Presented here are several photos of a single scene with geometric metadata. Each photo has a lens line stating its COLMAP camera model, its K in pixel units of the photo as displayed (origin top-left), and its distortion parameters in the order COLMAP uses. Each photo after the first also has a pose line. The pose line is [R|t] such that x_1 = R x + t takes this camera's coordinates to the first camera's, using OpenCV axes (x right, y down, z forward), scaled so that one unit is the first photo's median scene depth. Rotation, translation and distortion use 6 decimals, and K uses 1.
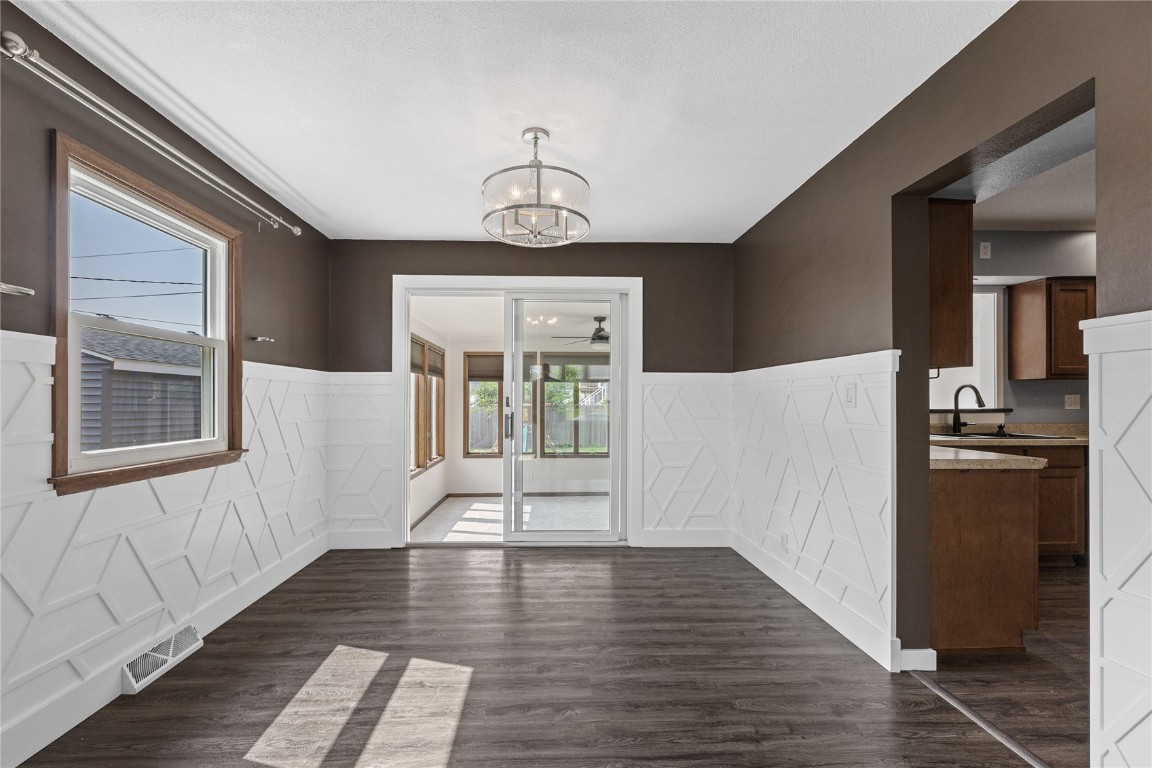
lens RADIAL K [[478.4, 0, 554.2], [0, 478.4, 400.4], [0, 0, 1]] dist [-0.000233, -0.000274]
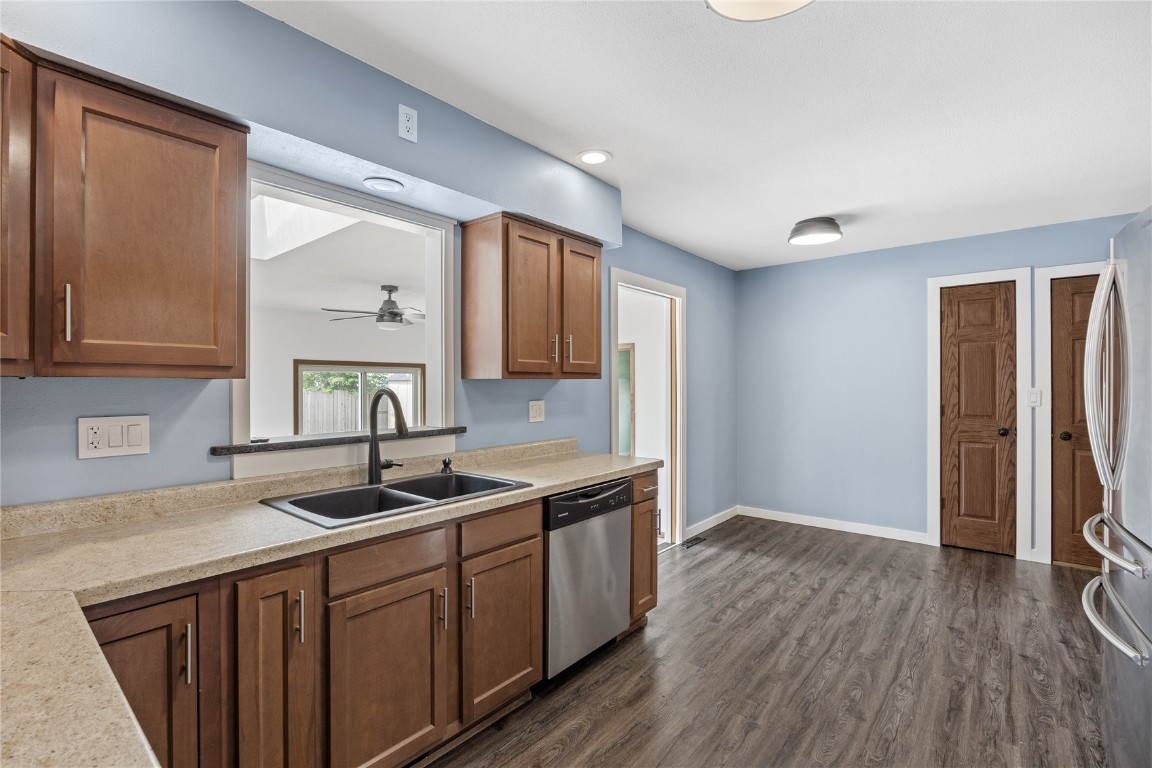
lens RADIAL K [[522.2, 0, 572.3], [0, 522.2, 385.1], [0, 0, 1]] dist [-0.000119, -0.000002]
pose [[0.656981, -0.000186, 0.753907, 0.561198], [0.001562, 0.999998, -0.001114, -0.035142], [-0.753905, 0.001910, 0.656981, 0.476025]]
